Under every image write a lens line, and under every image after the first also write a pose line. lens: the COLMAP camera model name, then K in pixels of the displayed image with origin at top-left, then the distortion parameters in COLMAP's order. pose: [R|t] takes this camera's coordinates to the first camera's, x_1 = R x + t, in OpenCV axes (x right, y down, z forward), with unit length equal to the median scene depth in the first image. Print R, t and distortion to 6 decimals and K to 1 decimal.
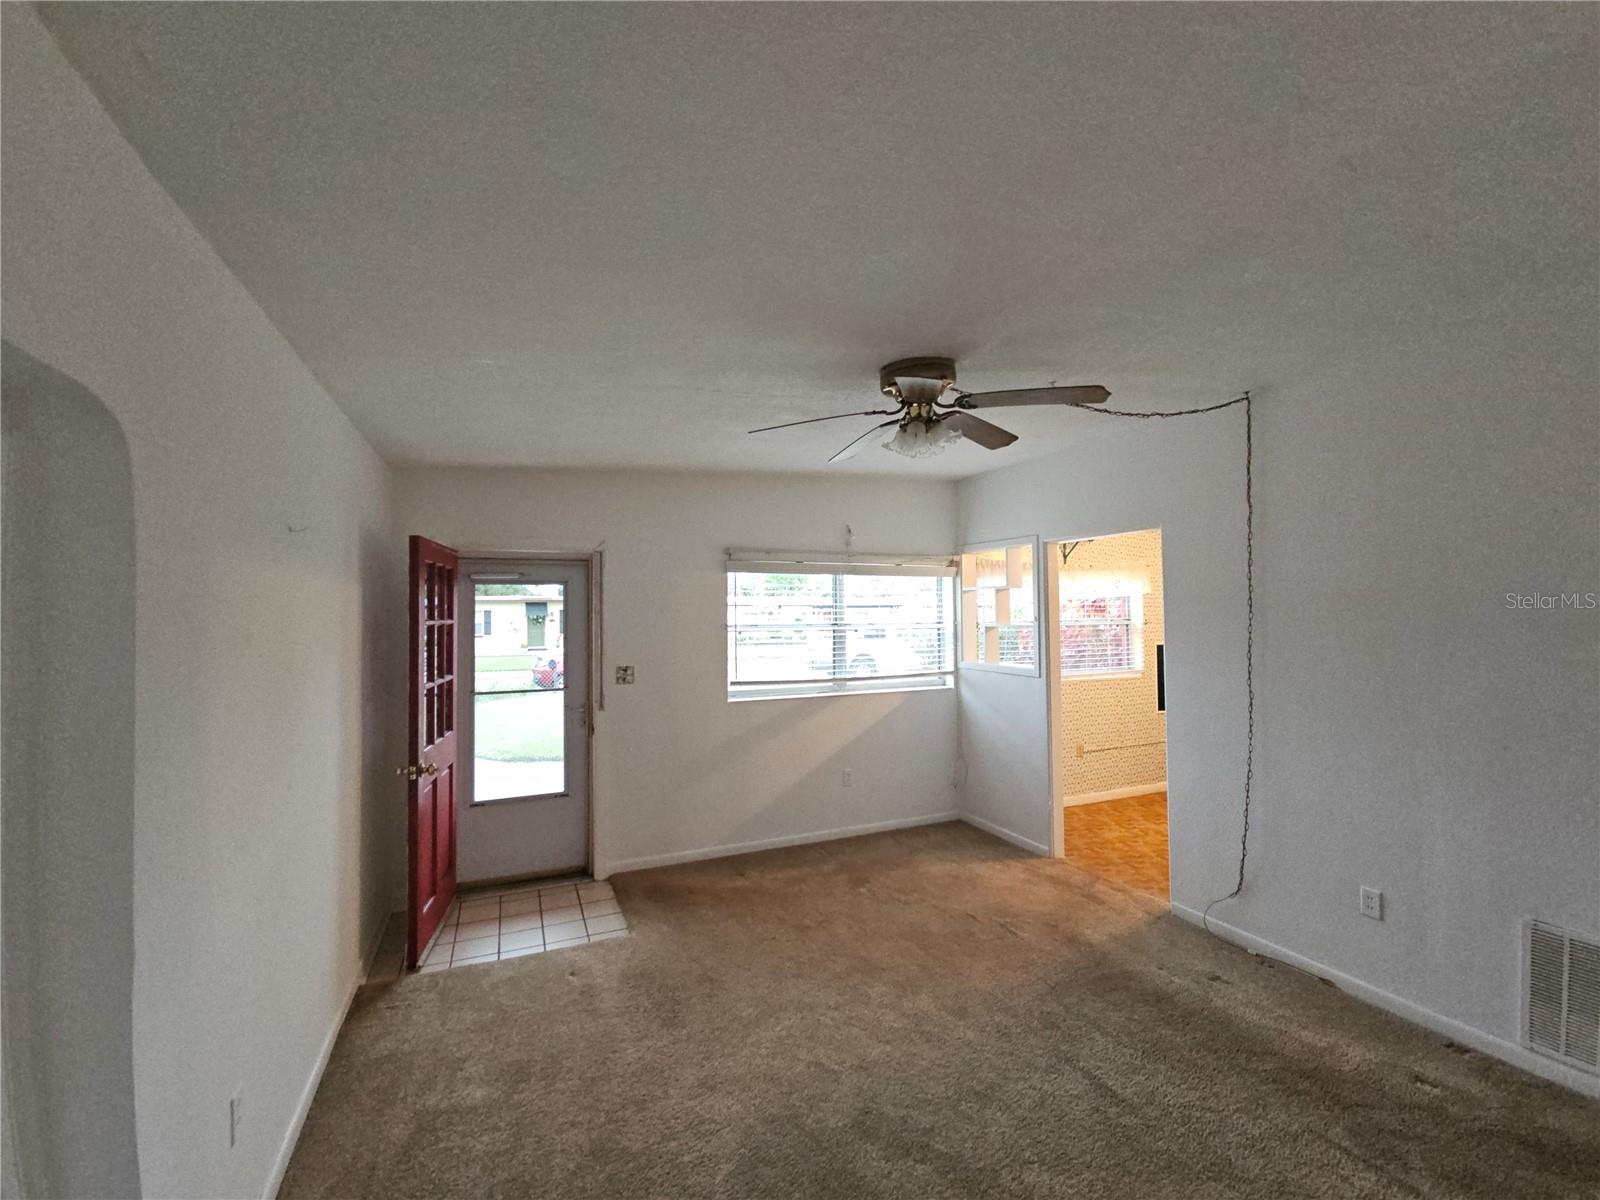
lens RADIAL K [[659.1, 0, 800.0], [0, 659.1, 600.0], [0, 0, 1]] dist [-0.001512, -0.000879]
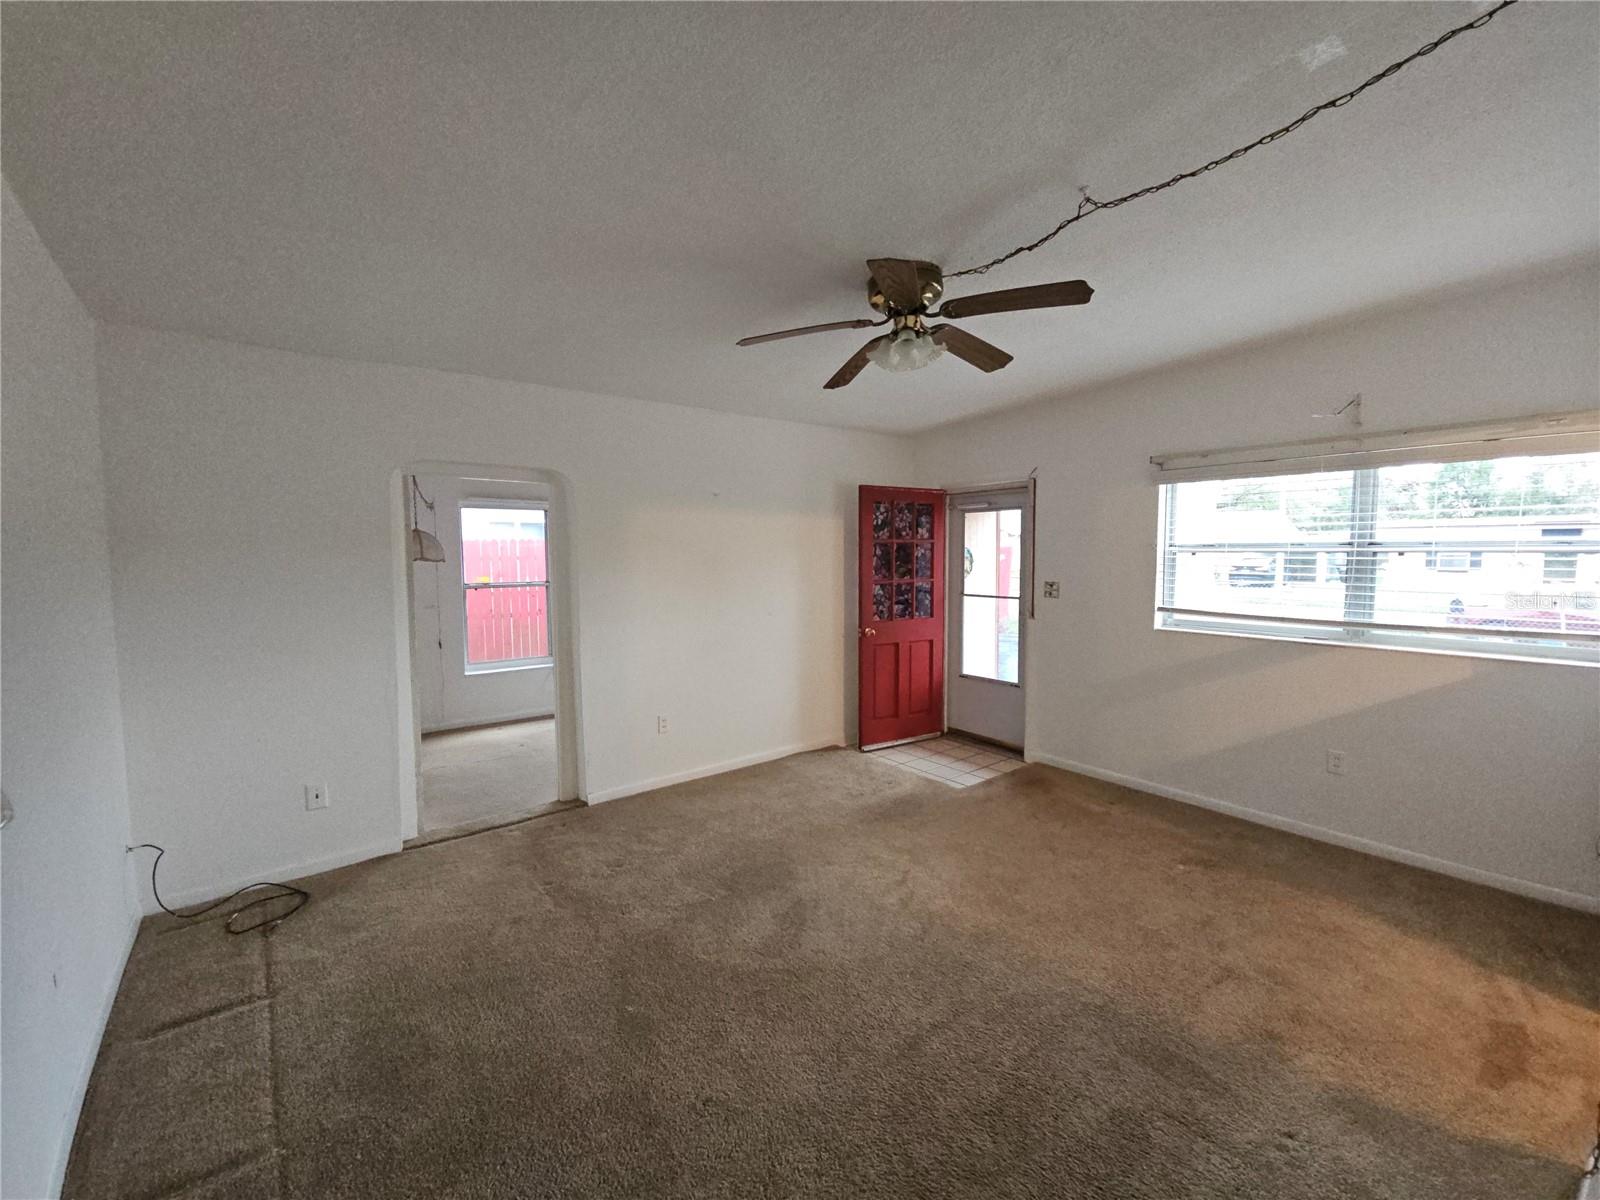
lens RADIAL K [[652.2, 0, 798.3], [0, 652.2, 595.6], [0, 0, 1]] dist [-0.008725, -0.000356]
pose [[0.252715, 0.076795, -0.964488, 0.676614], [0.033311, 0.995564, 0.087998, 0.014907], [0.966967, -0.054367, 0.249035, 0.330912]]
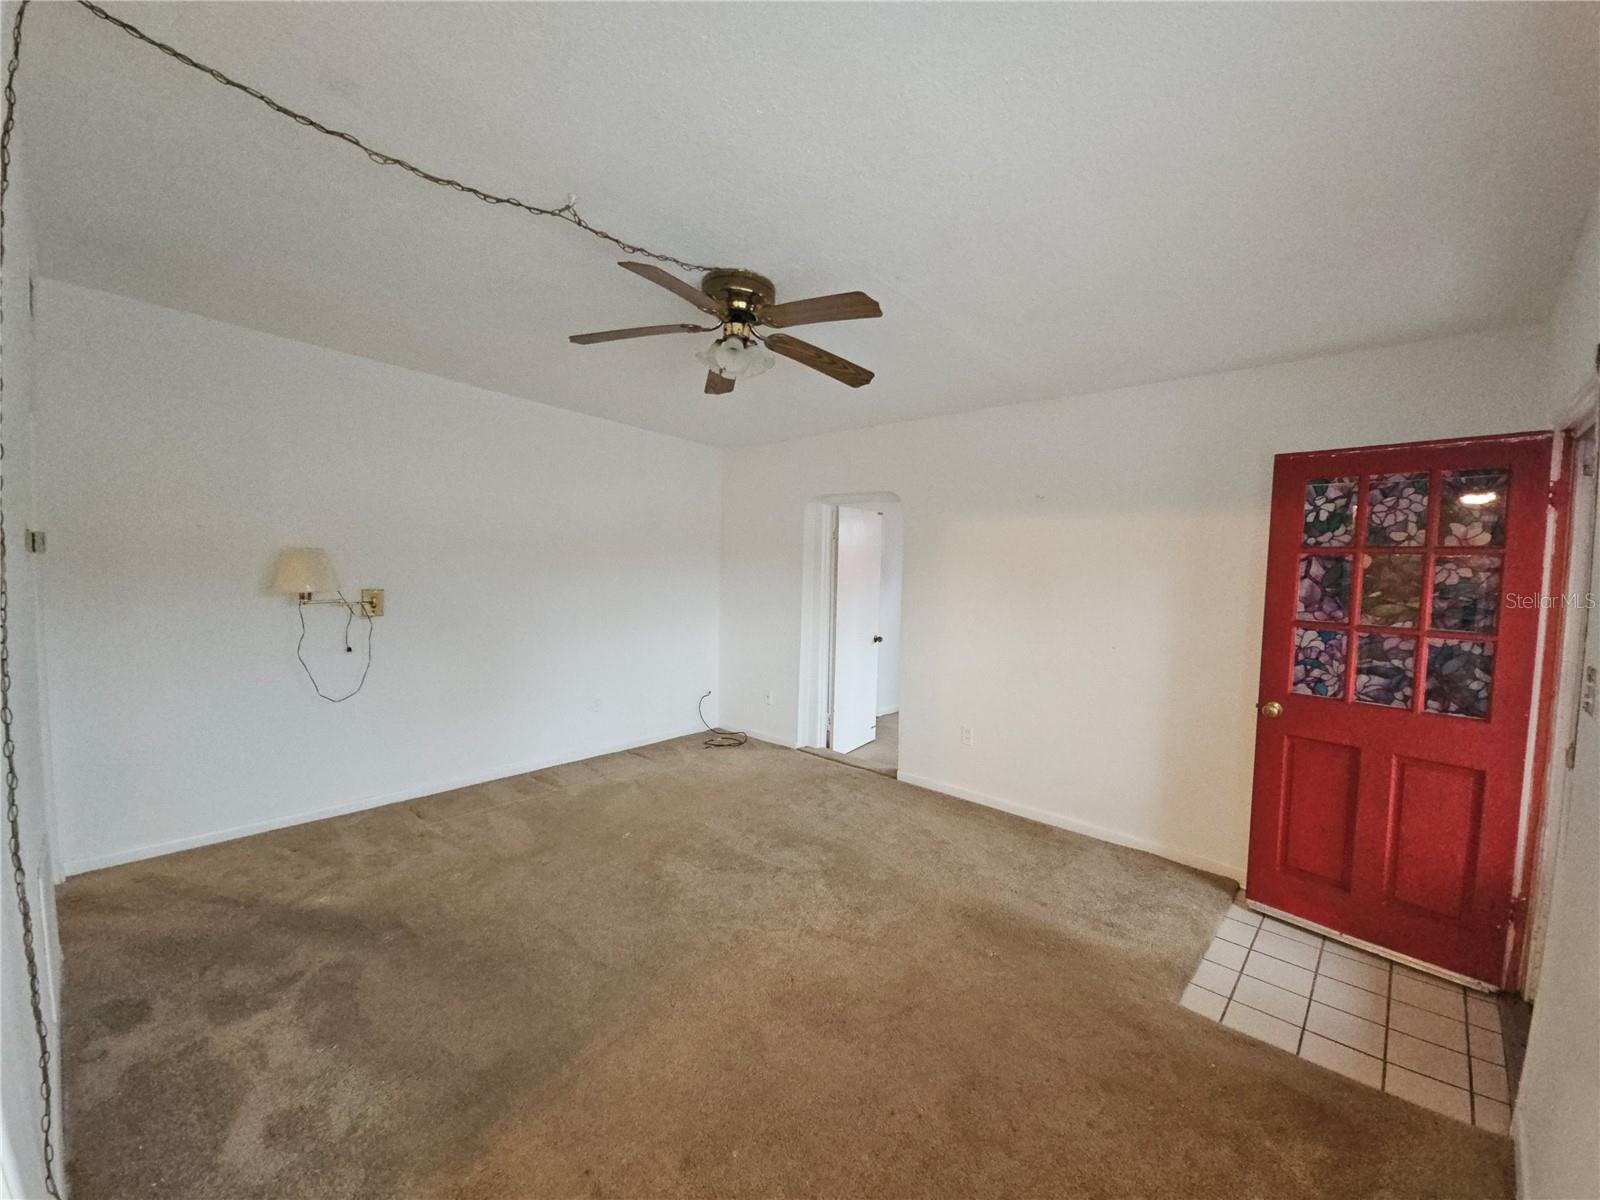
lens RADIAL K [[659.1, 0, 800.0], [0, 659.1, 600.0], [0, 0, 1]] dist [-0.001512, -0.000879]
pose [[-0.917748, 0.014806, -0.396887, 0.297529], [-0.000744, 0.999239, 0.038999, 0.049047], [0.397162, 0.036086, -0.917039, 1.173223]]
